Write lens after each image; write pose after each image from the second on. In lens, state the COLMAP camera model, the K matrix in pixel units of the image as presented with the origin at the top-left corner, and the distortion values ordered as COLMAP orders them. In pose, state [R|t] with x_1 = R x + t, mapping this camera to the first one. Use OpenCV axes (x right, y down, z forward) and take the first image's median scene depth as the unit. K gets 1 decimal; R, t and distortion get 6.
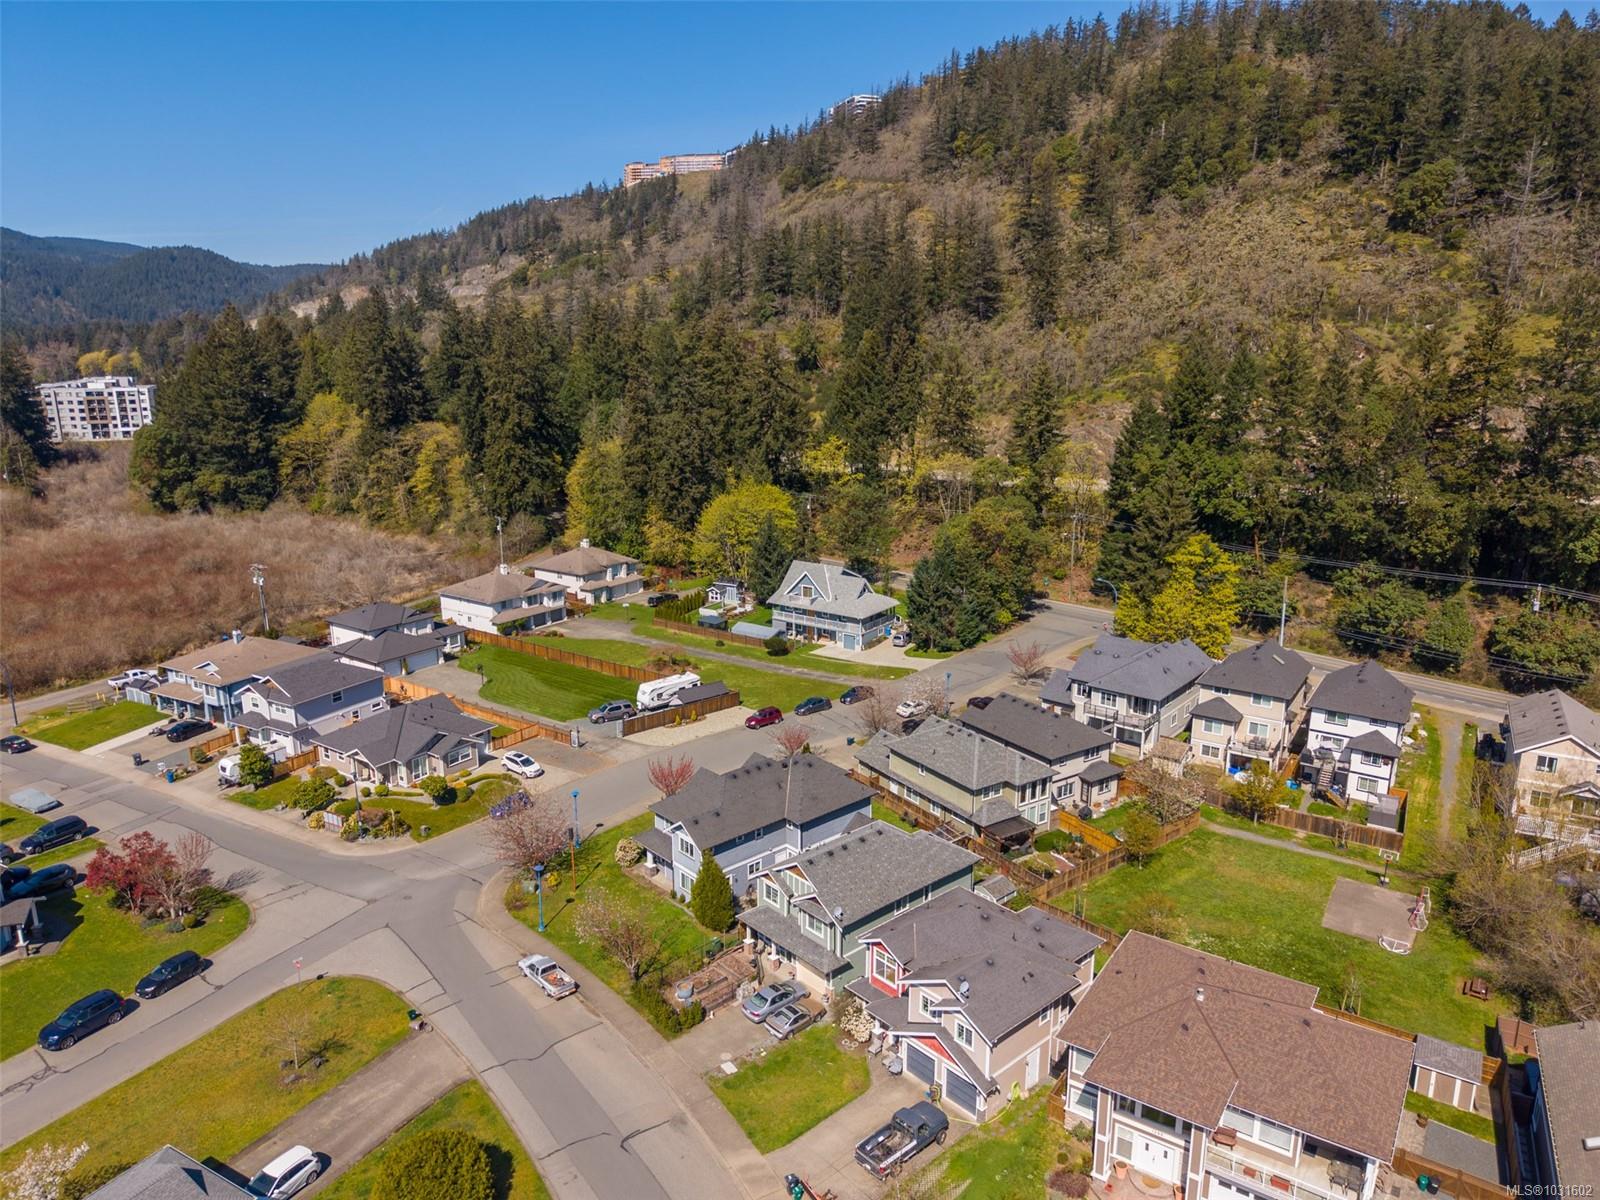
lens RADIAL K [[1073.0, 0, 799.1], [0, 1073.0, 601.0], [0, 0, 1]] dist [0.019980, -0.021016]
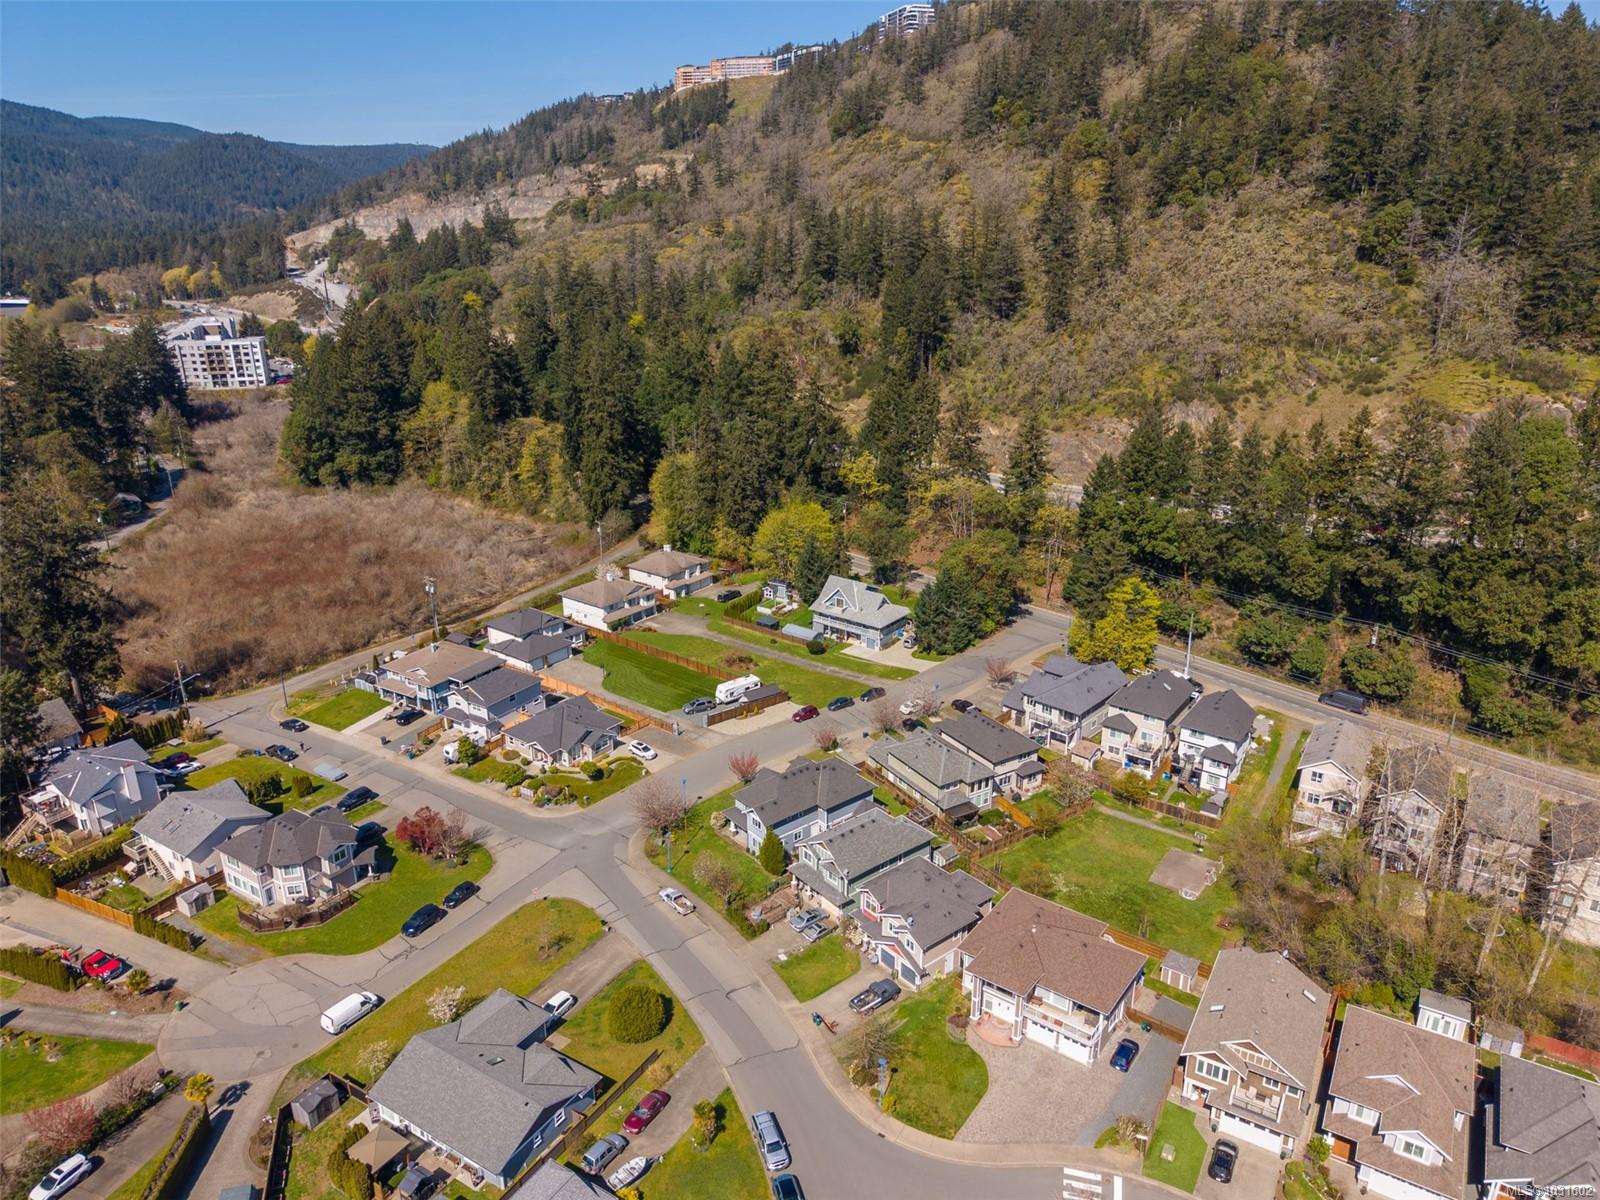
lens RADIAL K [[1073.0, 0, 800.0], [0, 1073.0, 597.7], [0, 0, 1]] dist [0.019980, -0.021016]
pose [[0.999055, 0.014610, -0.040939, 0.012484], [-0.010357, 0.994707, 0.102230, -0.153585], [0.042216, -0.101709, 0.993918, -0.319677]]
